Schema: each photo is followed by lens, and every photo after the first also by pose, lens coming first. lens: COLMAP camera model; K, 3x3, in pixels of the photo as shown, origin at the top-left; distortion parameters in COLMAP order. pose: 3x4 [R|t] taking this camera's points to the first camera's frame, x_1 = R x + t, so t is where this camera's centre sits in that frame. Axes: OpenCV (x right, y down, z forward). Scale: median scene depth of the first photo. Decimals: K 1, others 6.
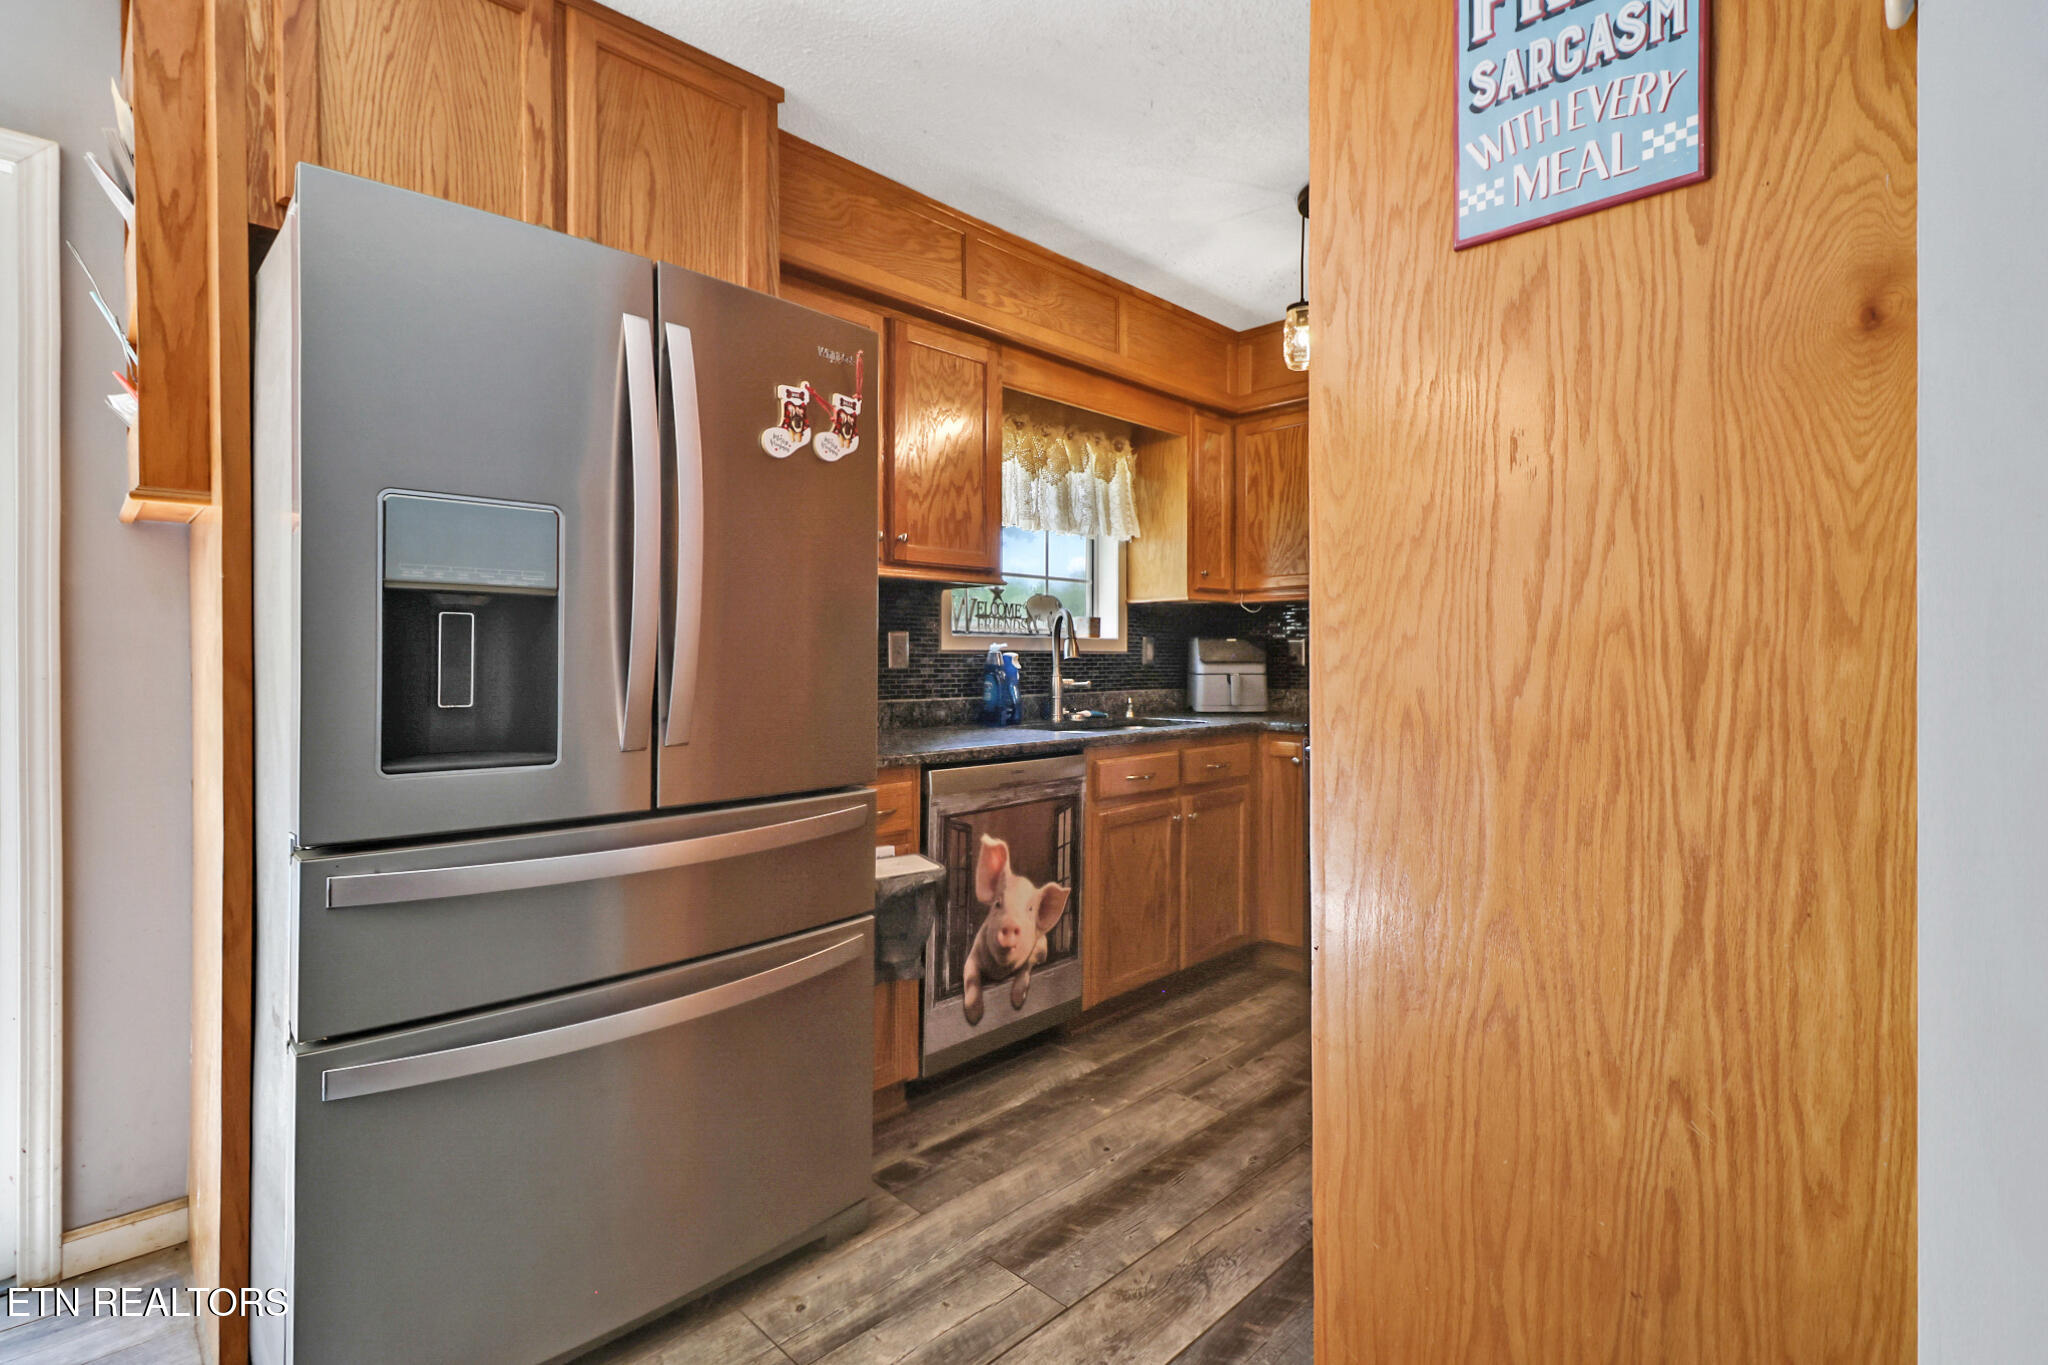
lens RADIAL K [[950.0, 0, 1034.9], [0, 950.0, 673.5], [0, 0, 1]] dist [0.000625, -0.013726]
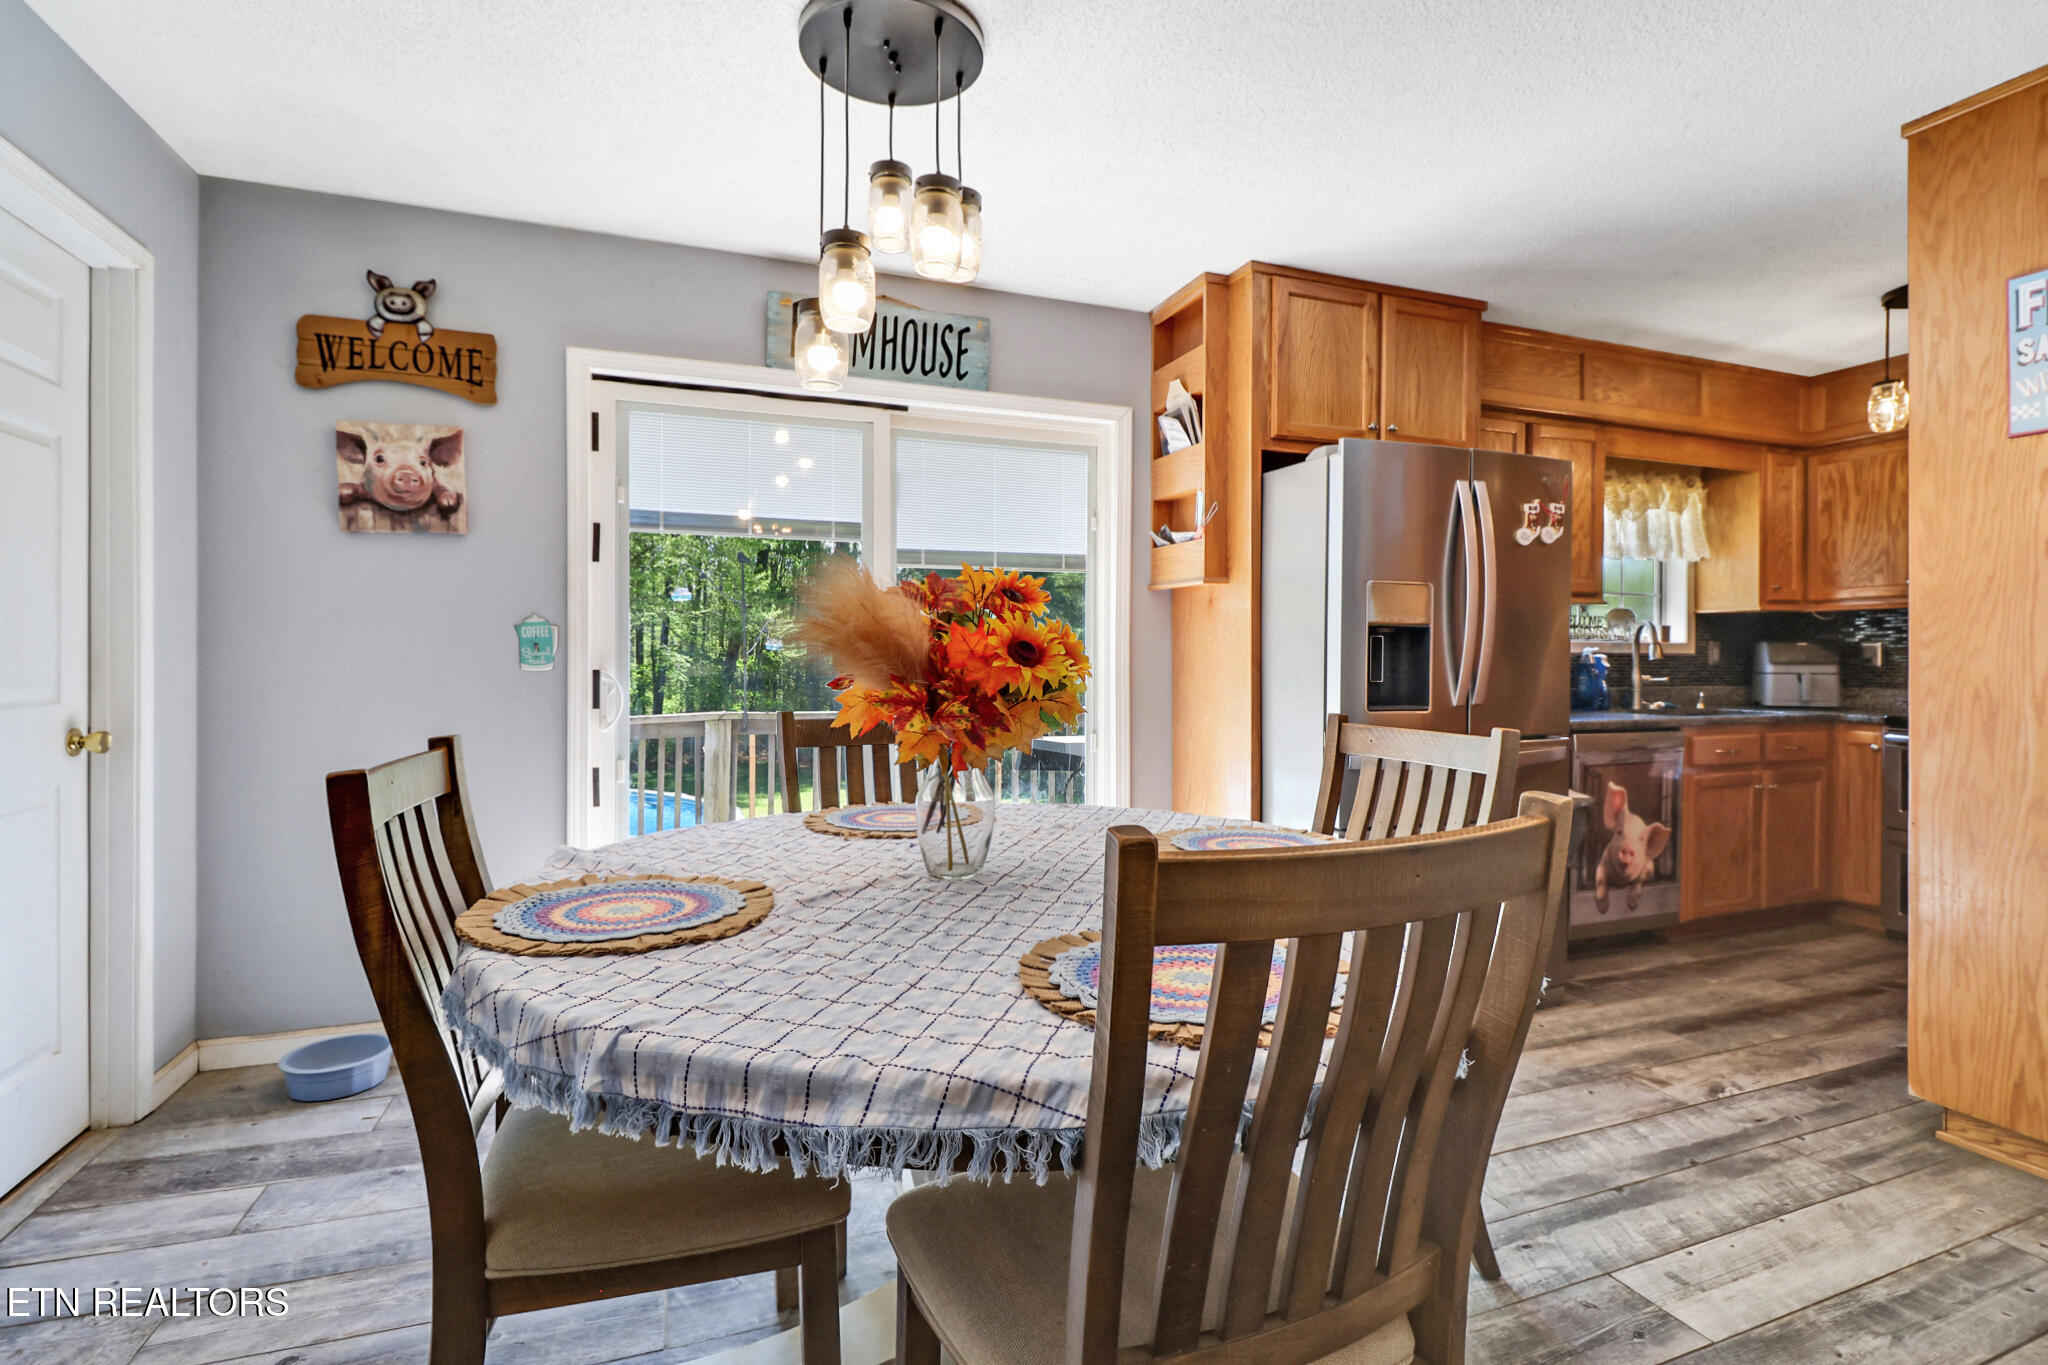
lens RADIAL K [[950.0, 0, 1059.4], [0, 950.0, 664.7], [0, 0, 1]] dist [0.000625, -0.013726]
pose [[0.911568, 0.006632, -0.411096, -0.168743], [-0.009997, 0.999932, -0.006037, 0.007208], [0.411028, 0.009613, 0.911572, -0.487560]]
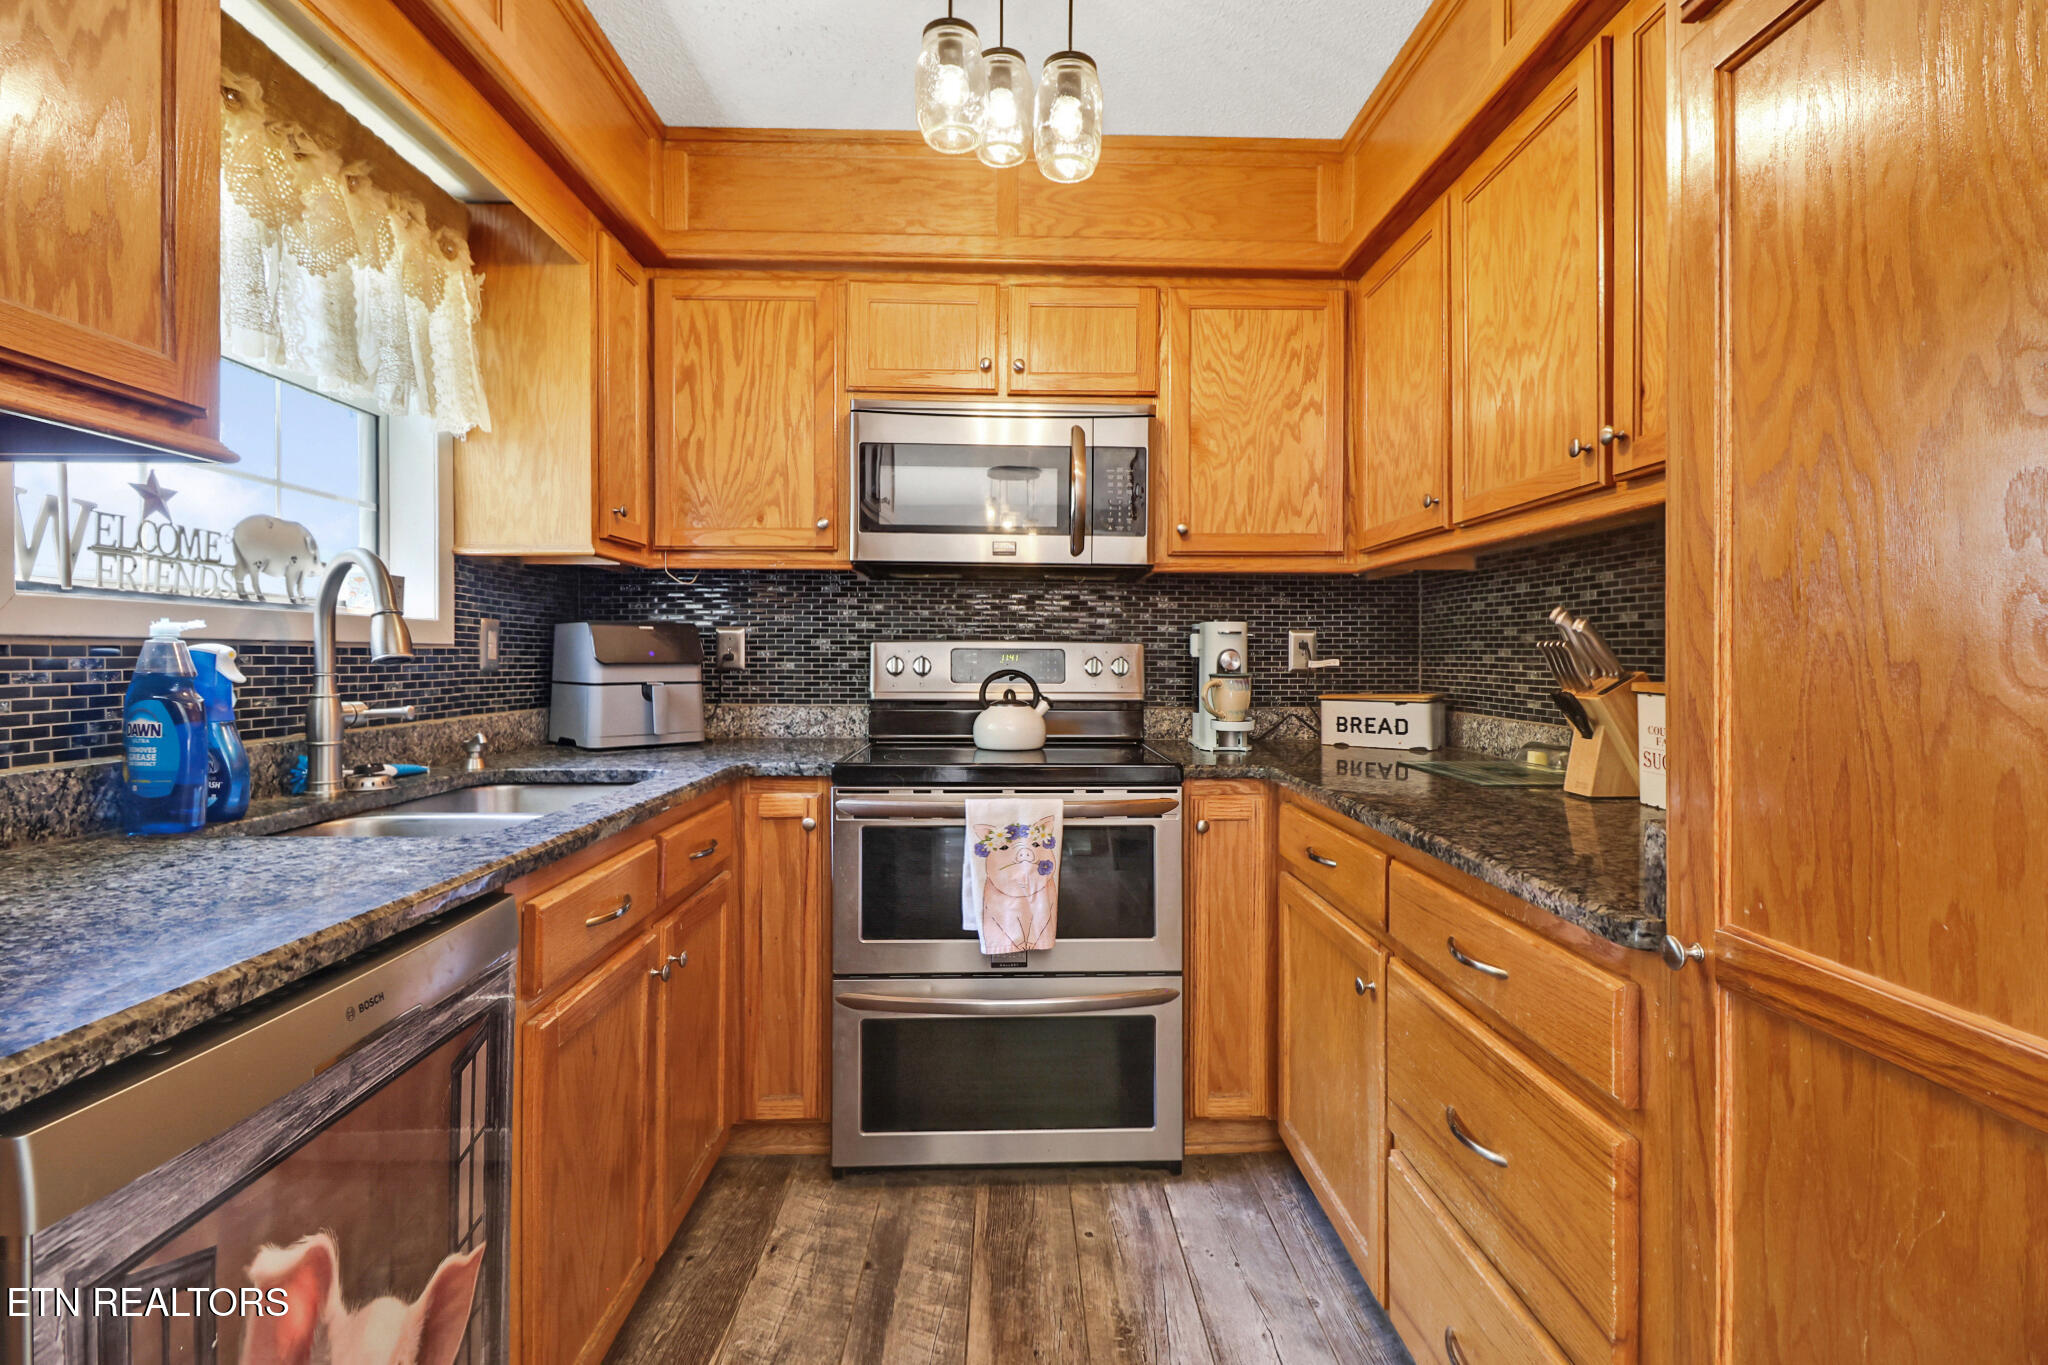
lens RADIAL K [[950.0, 0, 1034.9], [0, 950.0, 669.5], [0, 0, 1]] dist [0.000625, -0.013726]
pose [[0.694117, -0.006261, 0.719835, -0.072591], [0.006615, 0.999975, 0.002318, -0.009687], [-0.719832, 0.003153, 0.694142, 0.477647]]
